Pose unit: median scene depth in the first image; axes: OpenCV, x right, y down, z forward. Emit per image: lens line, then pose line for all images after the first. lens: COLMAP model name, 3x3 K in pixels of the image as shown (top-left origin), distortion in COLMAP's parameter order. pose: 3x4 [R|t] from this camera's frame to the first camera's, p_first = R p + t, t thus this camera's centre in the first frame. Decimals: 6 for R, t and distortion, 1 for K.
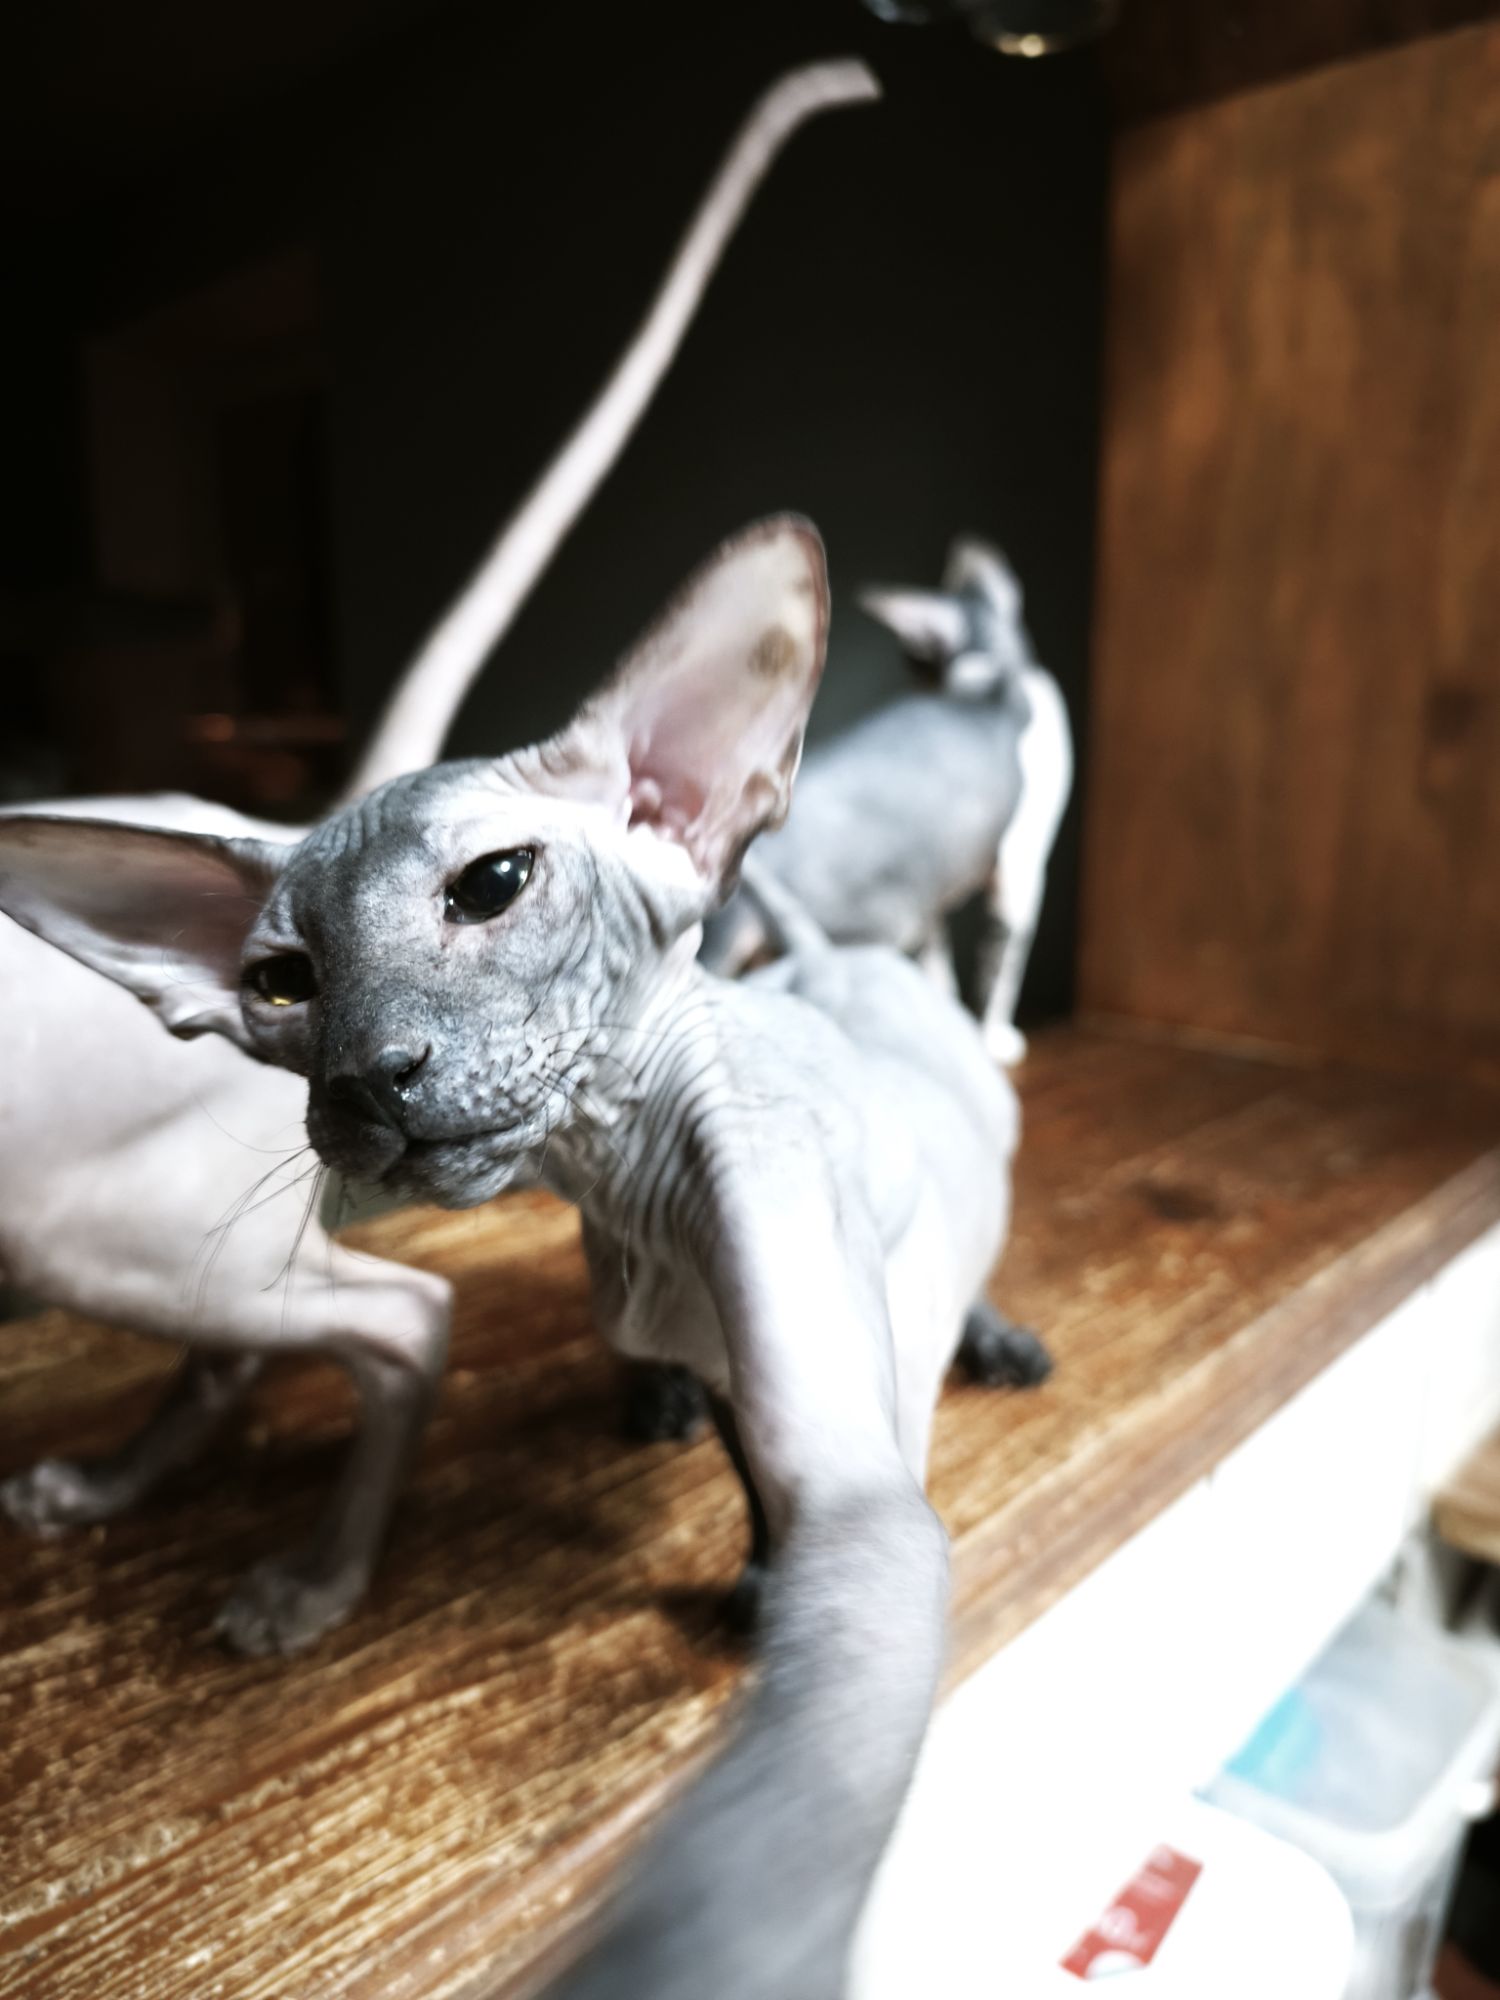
lens RADIAL K [[1382.2, 0, 752.4], [0, 1382.2, 993.2], [0, 0, 1]] dist [-0.013171, -0.001985]
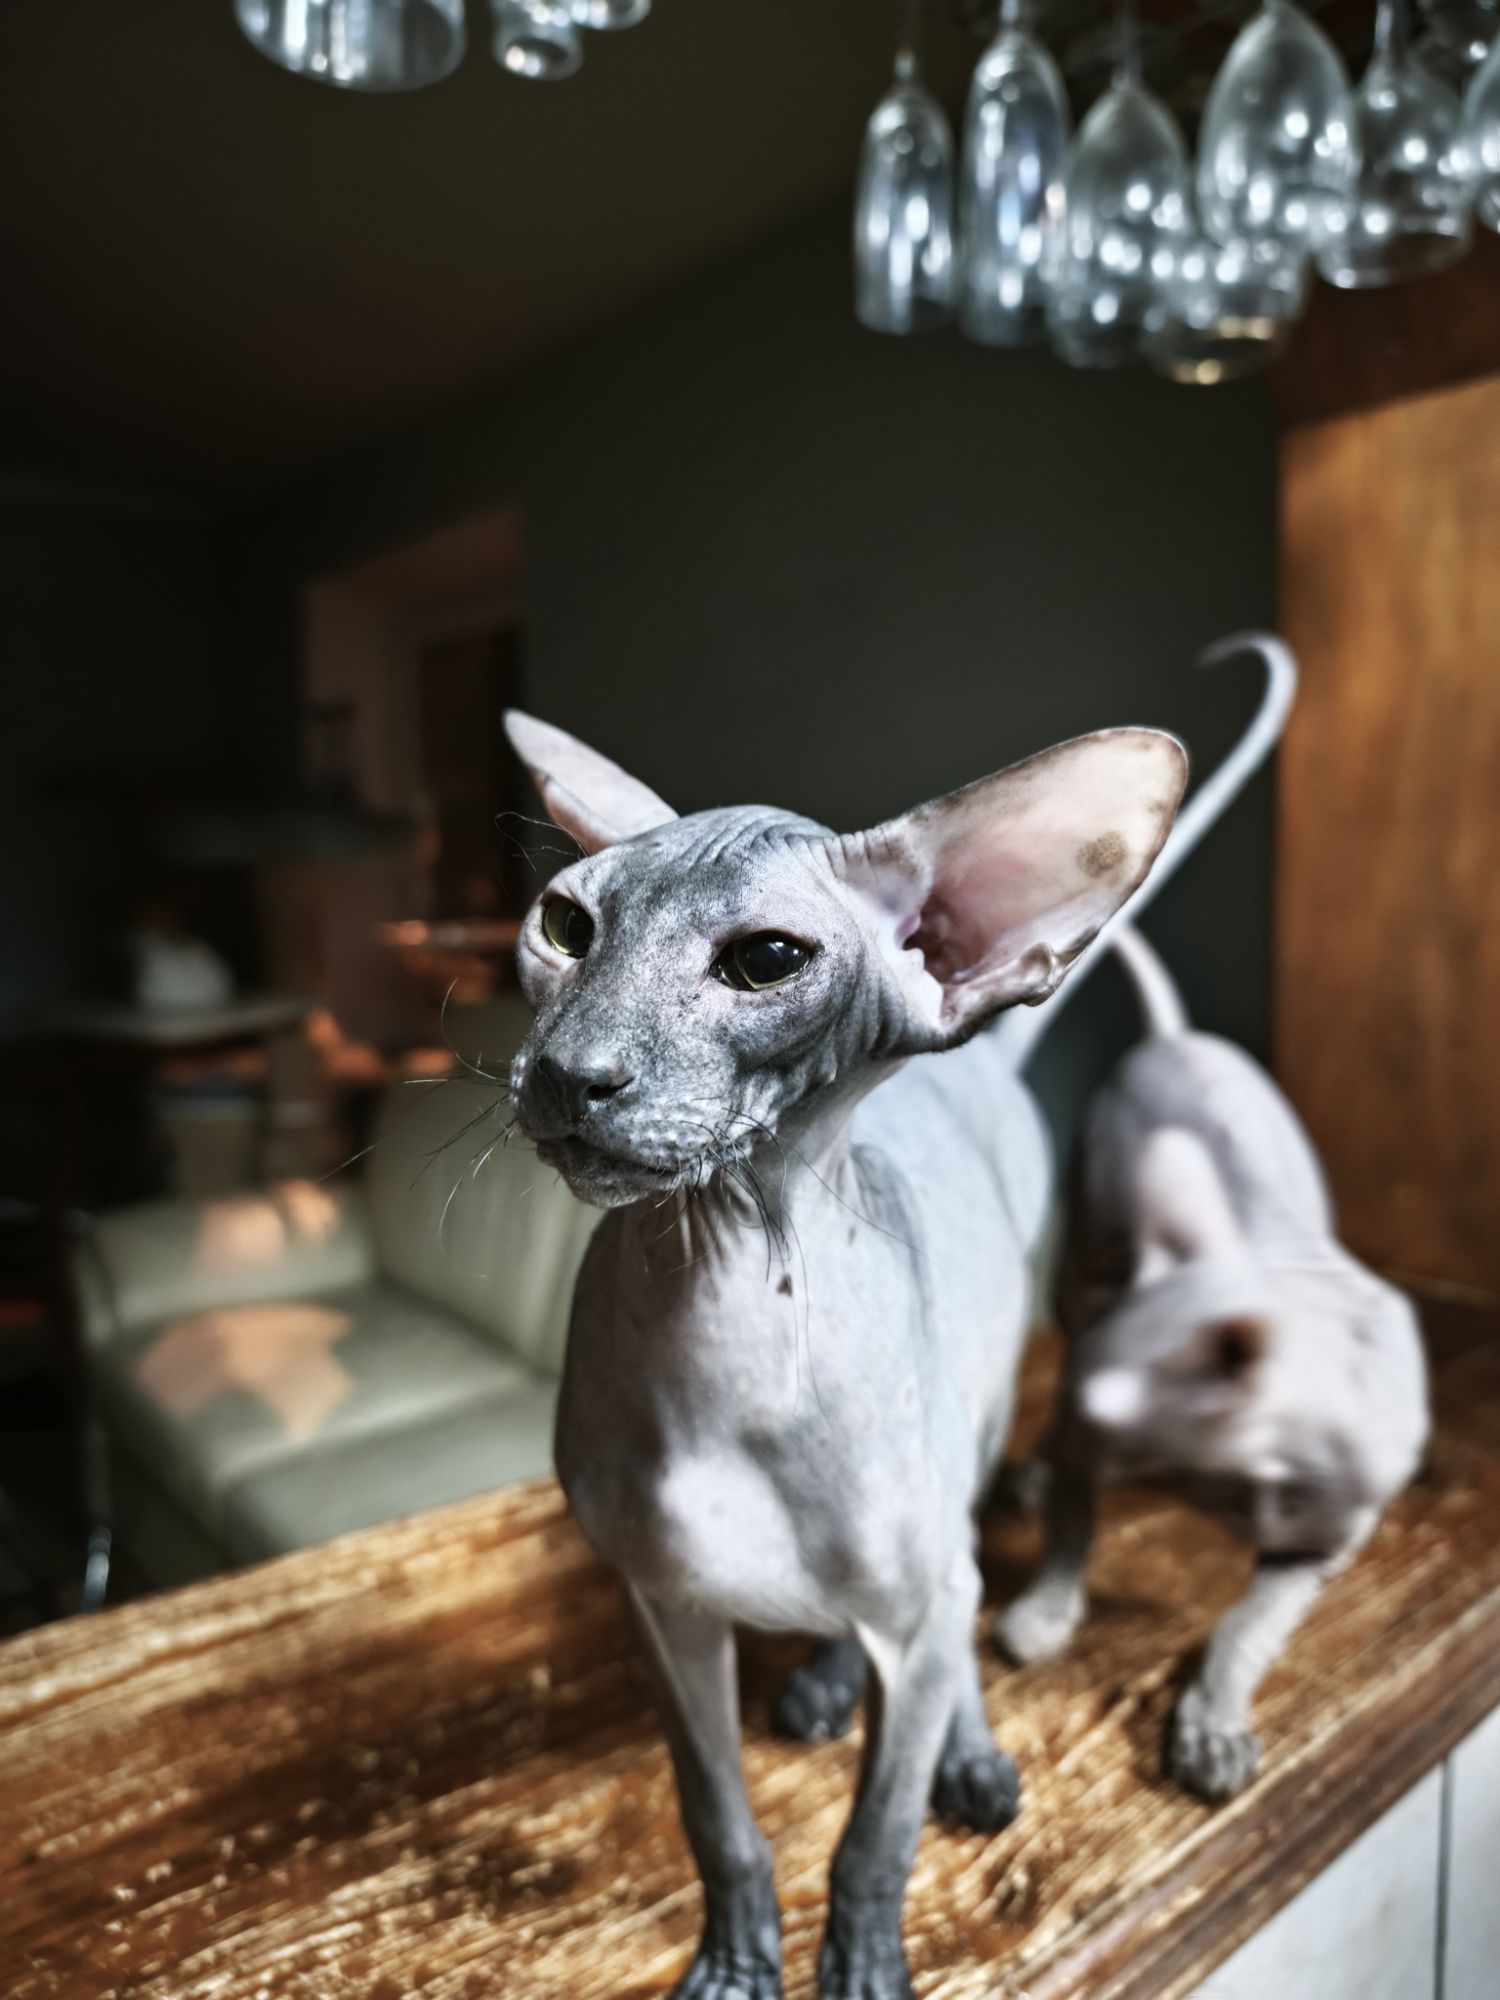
lens RADIAL K [[1382.2, 0, 764.3], [0, 1382.2, 1001.6], [0, 0, 1]] dist [-0.013171, -0.001985]
pose [[0.995148, 0.002851, -0.098346, -0.102164], [-0.015105, 0.992157, -0.124082, -0.103346], [0.097221, 0.124965, 0.987386, -0.172632]]
